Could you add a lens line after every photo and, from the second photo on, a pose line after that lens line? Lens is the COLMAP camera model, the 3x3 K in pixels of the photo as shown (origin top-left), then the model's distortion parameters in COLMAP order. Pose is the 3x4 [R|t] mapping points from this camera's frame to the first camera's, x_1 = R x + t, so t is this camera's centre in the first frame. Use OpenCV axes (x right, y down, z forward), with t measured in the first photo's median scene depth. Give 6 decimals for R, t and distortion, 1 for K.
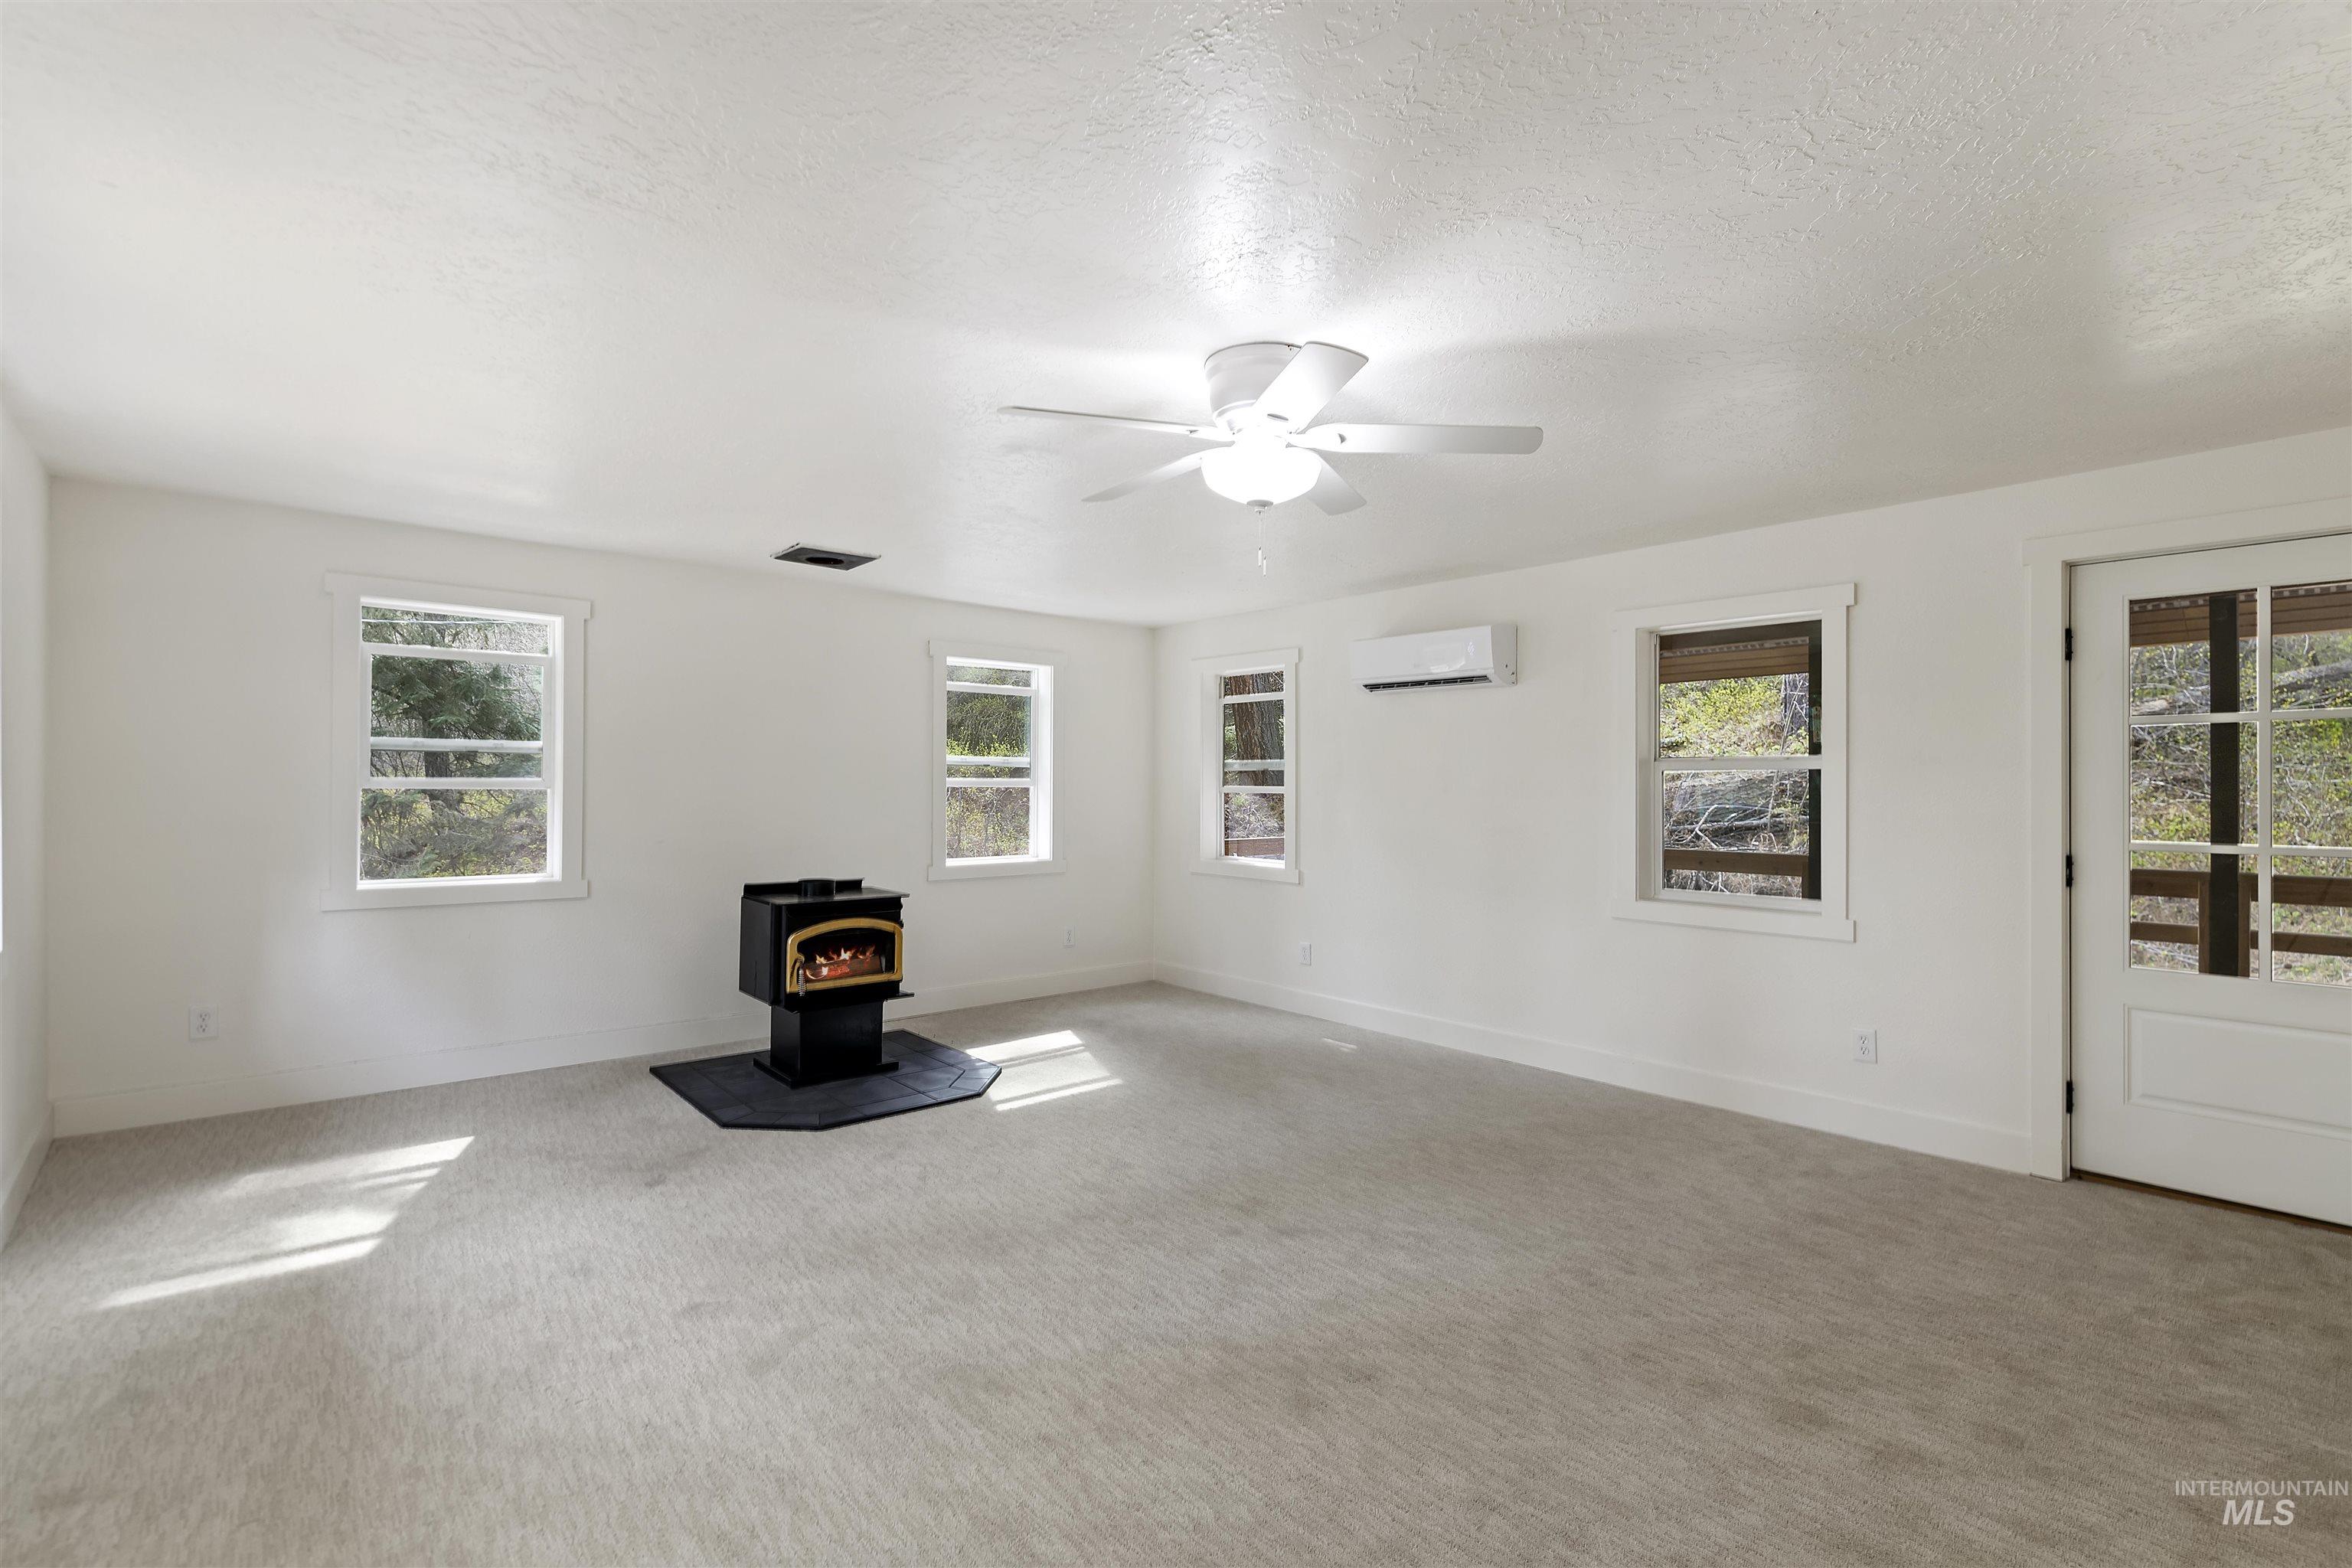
lens RADIAL K [[1070.8, 0, 1176.0], [0, 1070.8, 784.0], [0, 0, 1]] dist [-0.003589, -0.000117]
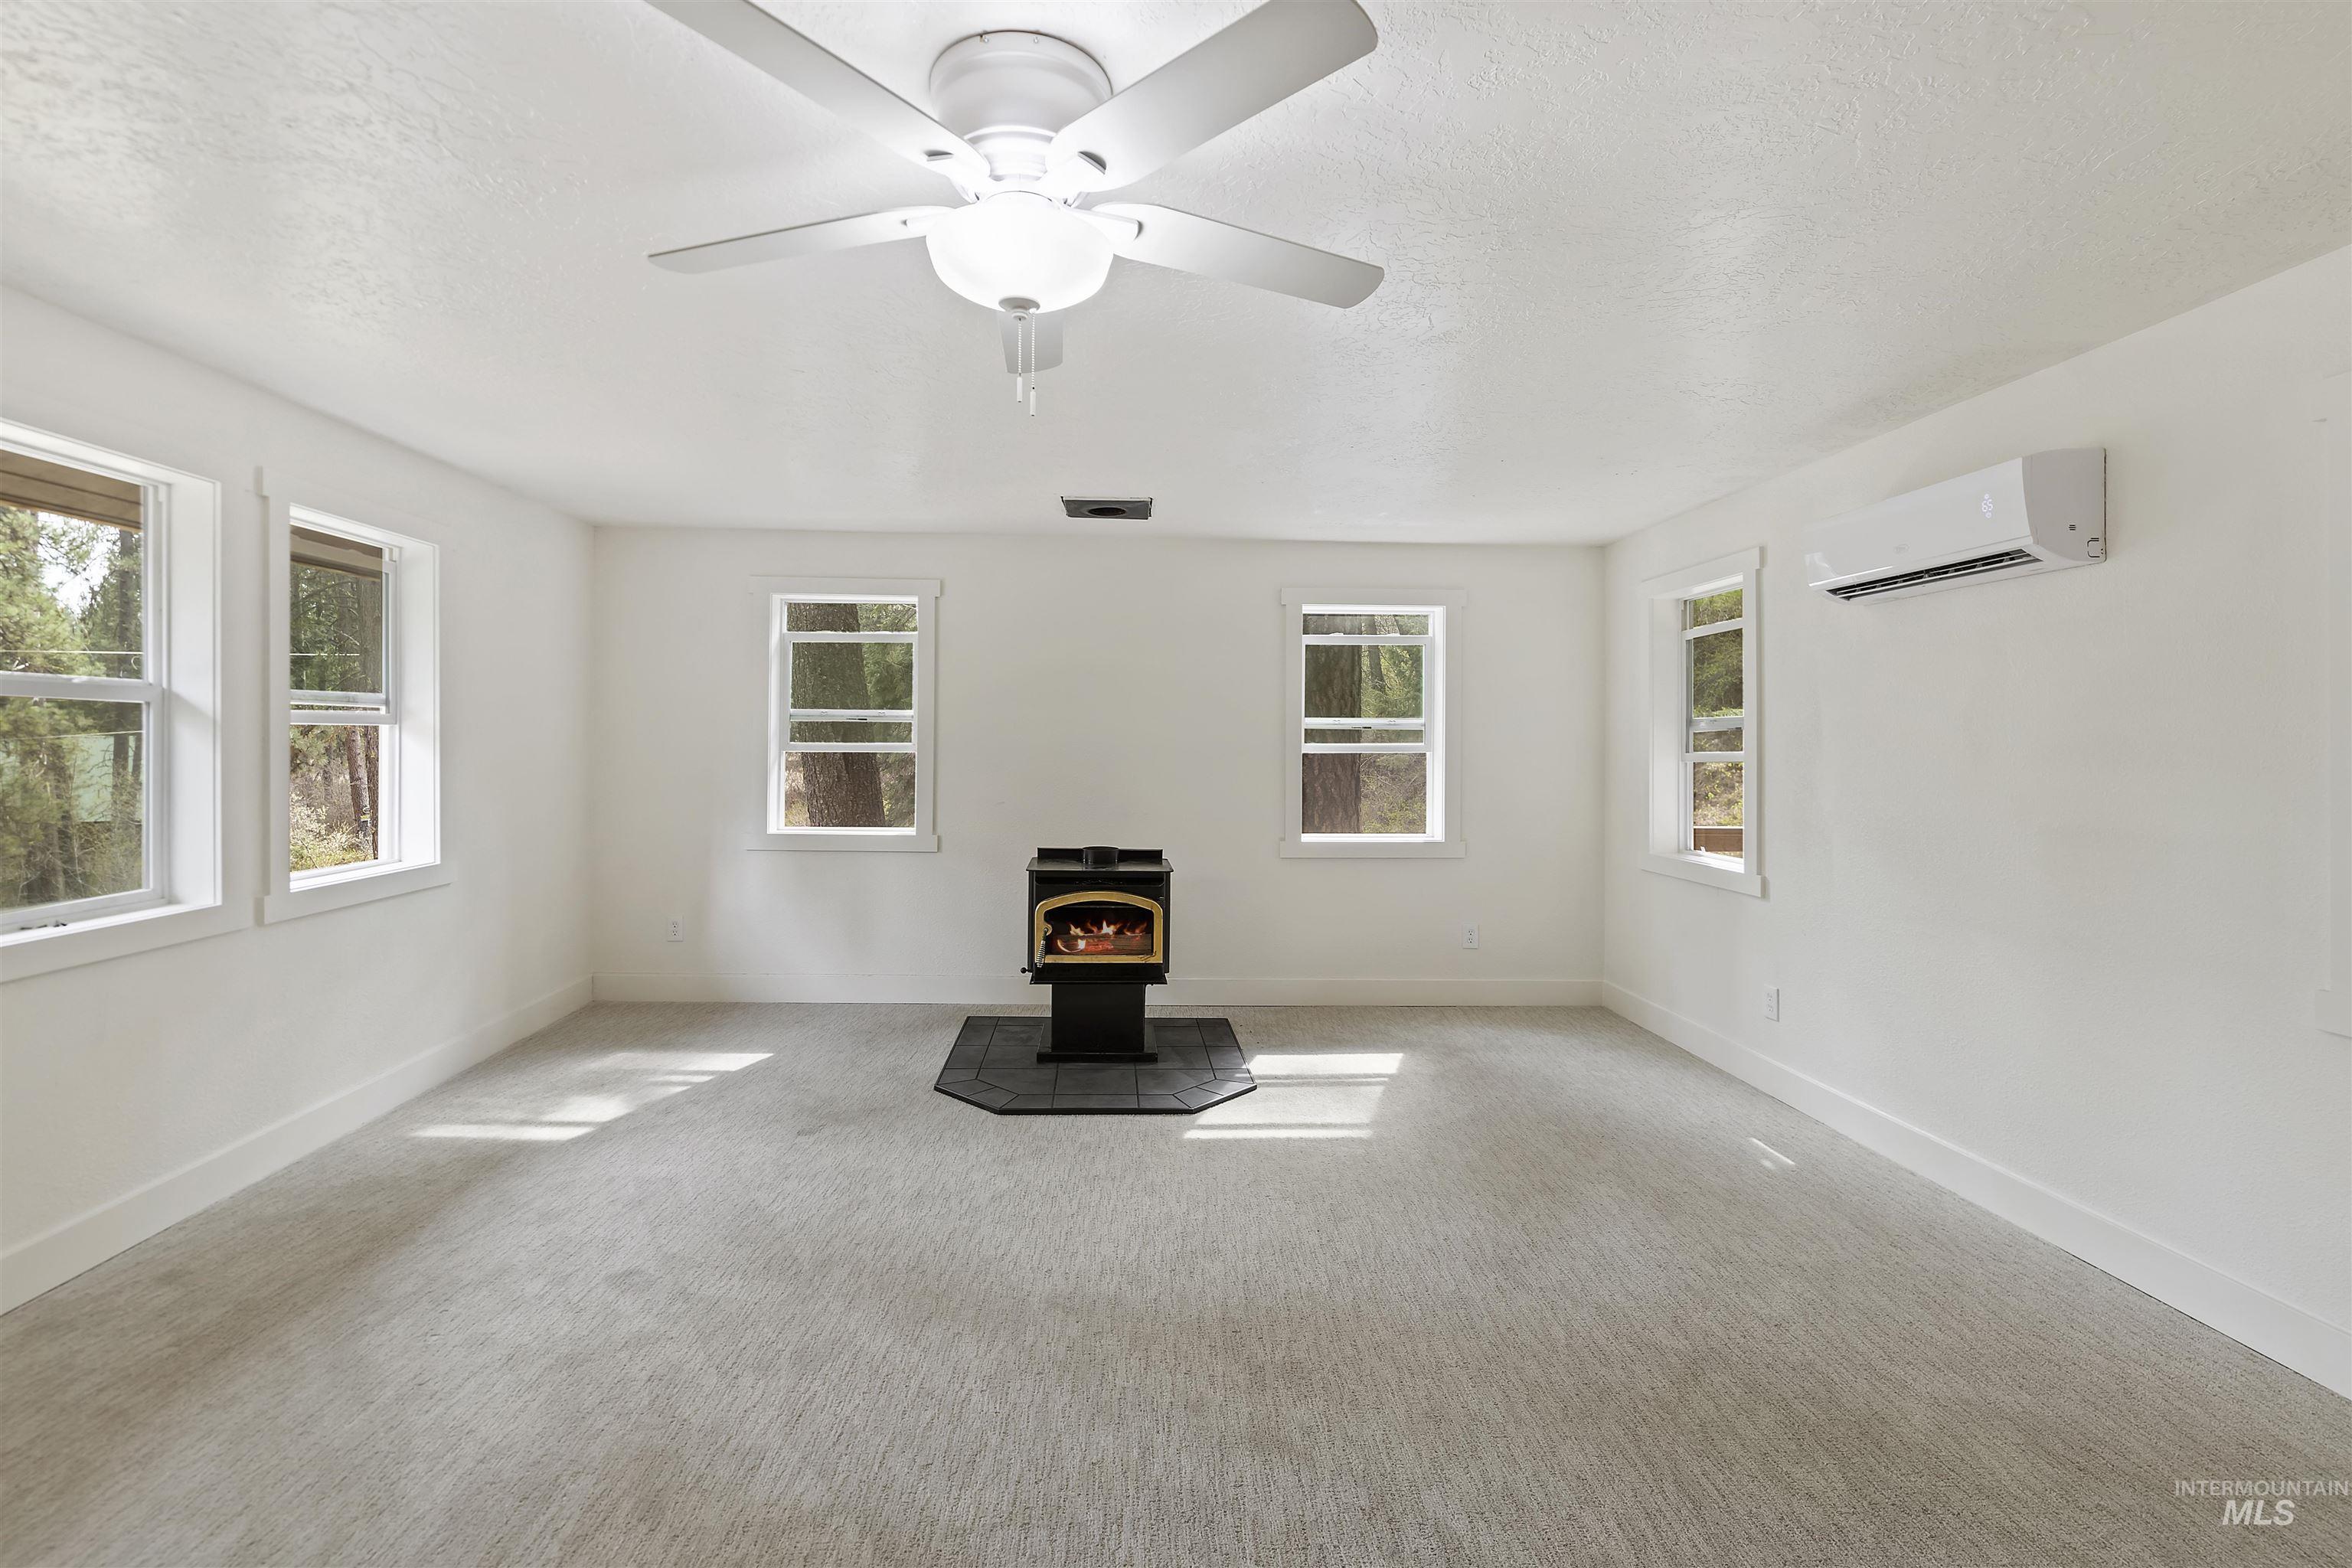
lens RADIAL K [[1050.6, 0, 1138.9], [0, 1050.6, 755.0], [0, 0, 1]] dist [0.008636, -0.010003]
pose [[0.773831, 0.004363, -0.633377, 0.306913], [-0.003844, 0.999990, 0.002192, 0.004971], [0.633380, 0.000739, 0.773840, 0.321282]]
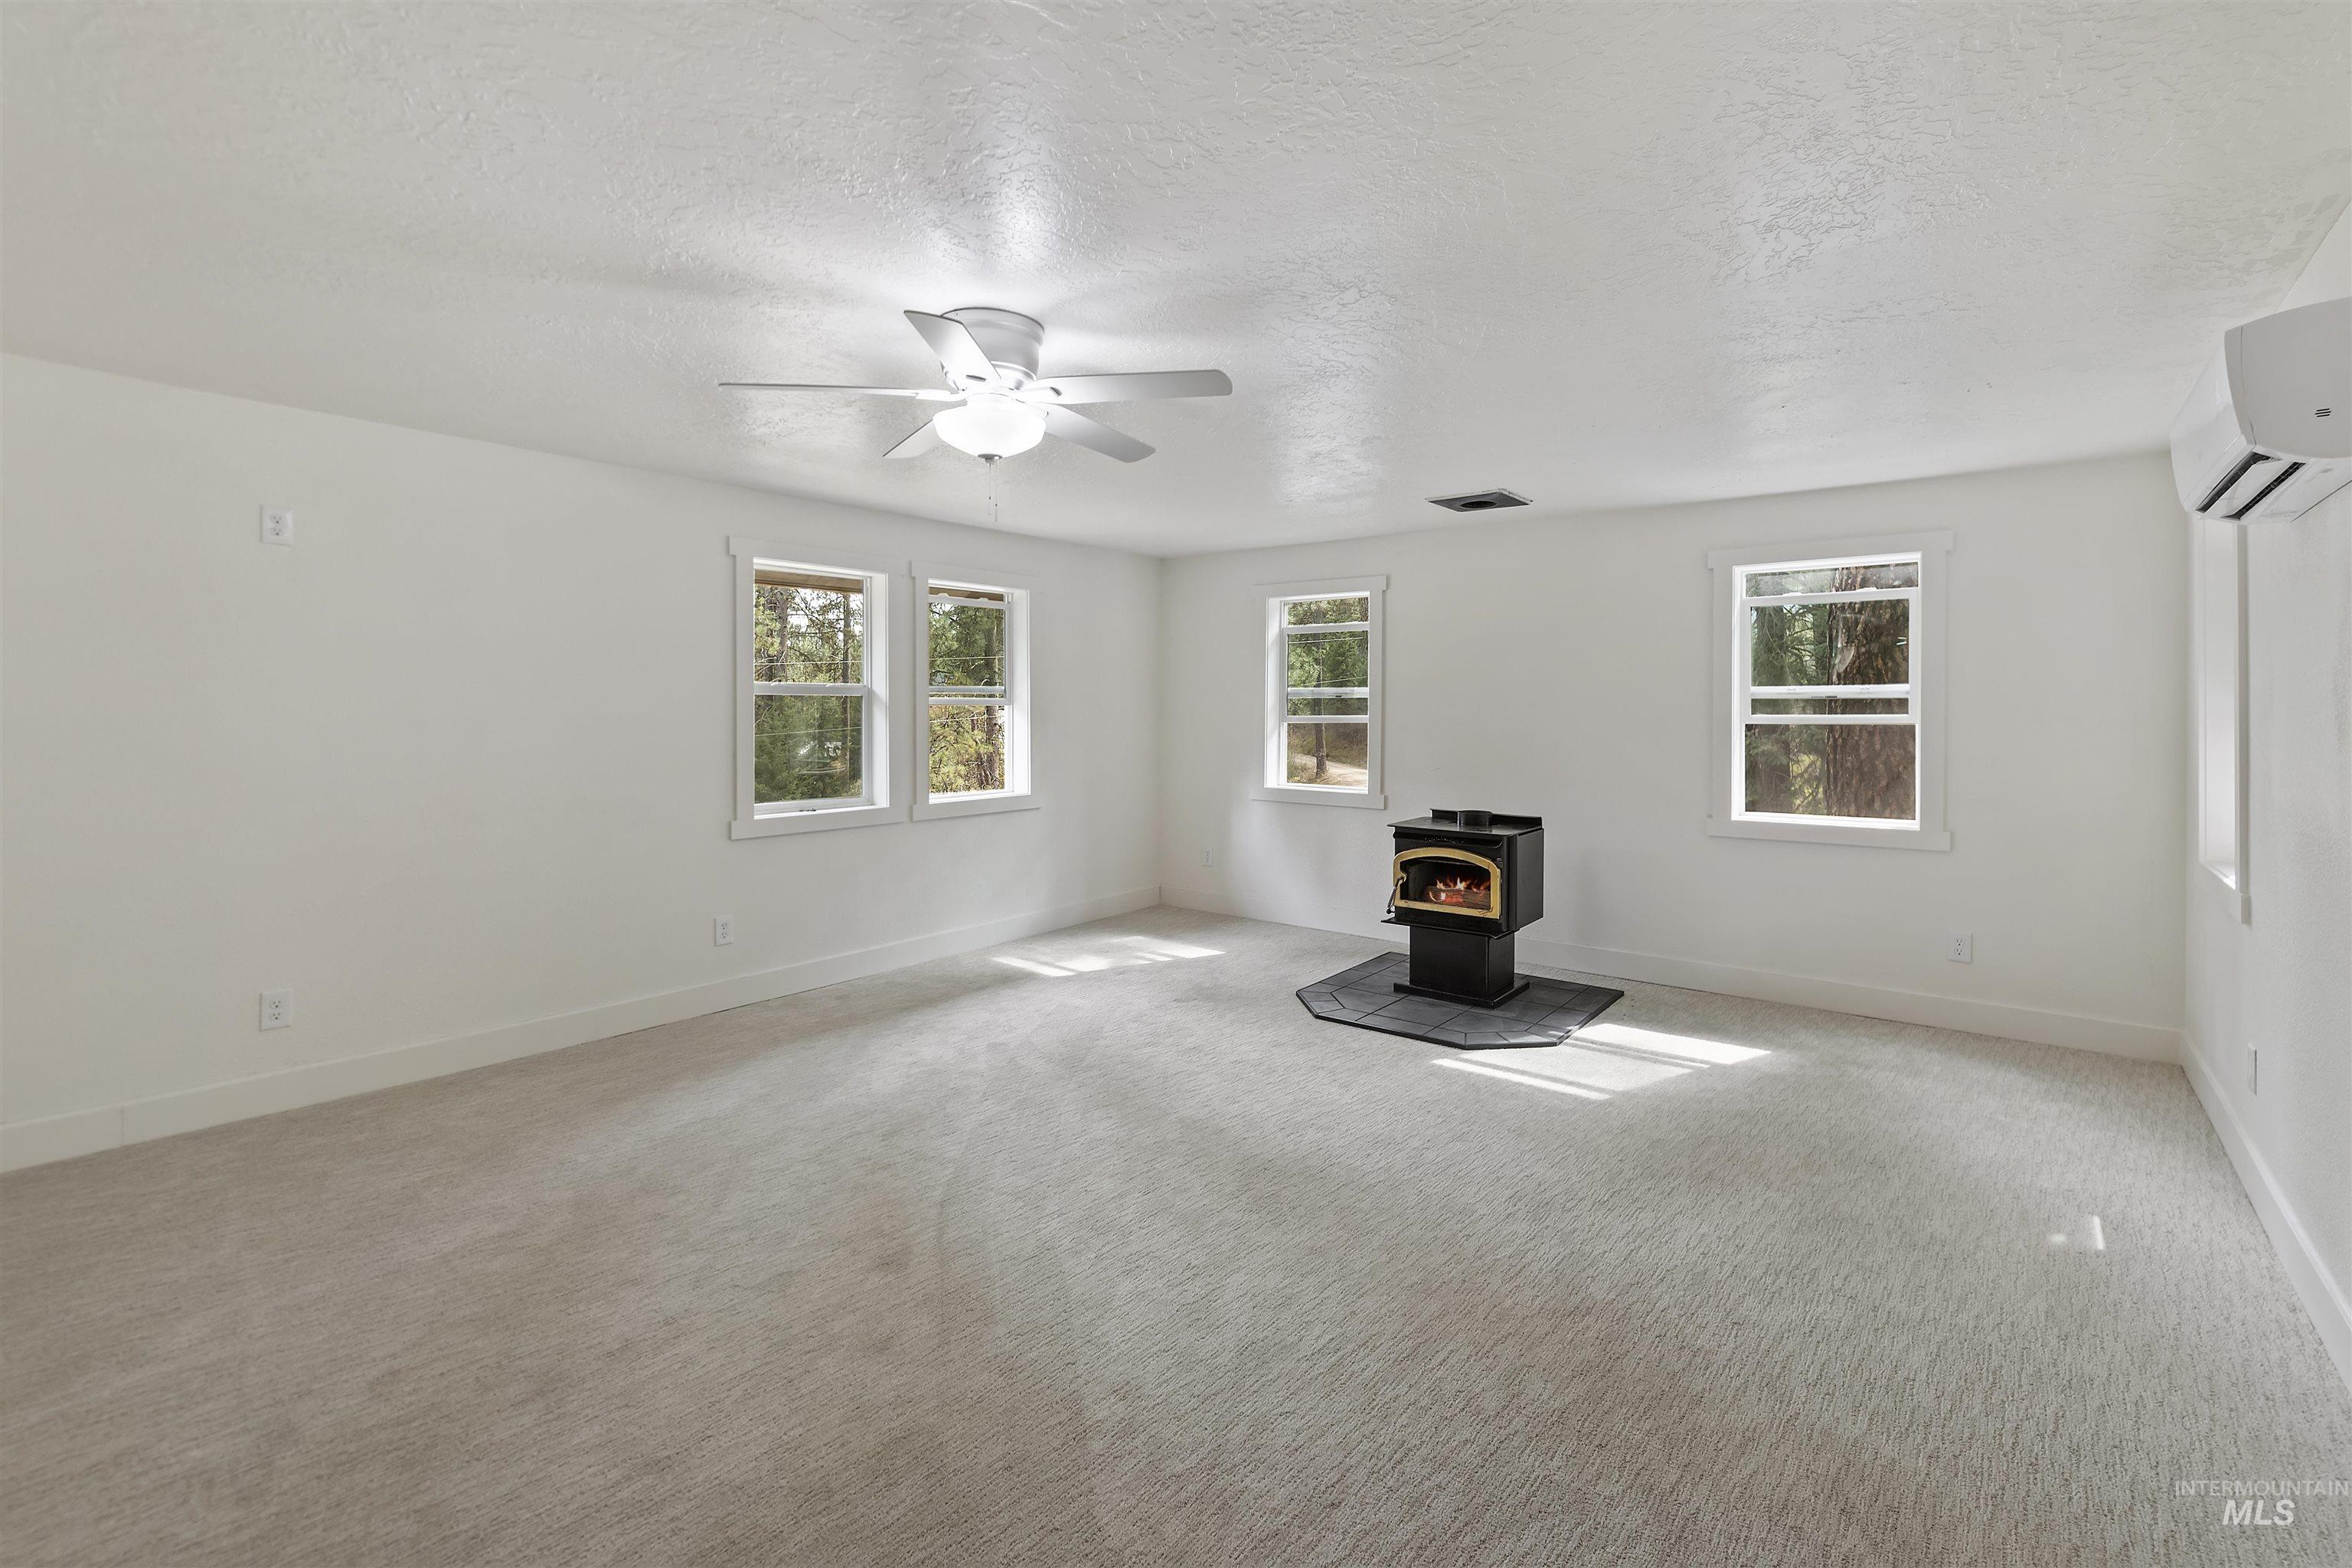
lens RADIAL K [[1039.2, 0, 1182.8], [0, 1039.2, 734.9], [0, 0, 1]] dist [-0.001750, -0.000159]
pose [[0.182613, 0.014744, -0.983074, 0.657691], [-0.004639, 0.999889, 0.014135, 0.001962], [0.983174, 0.001979, 0.182661, 0.576799]]
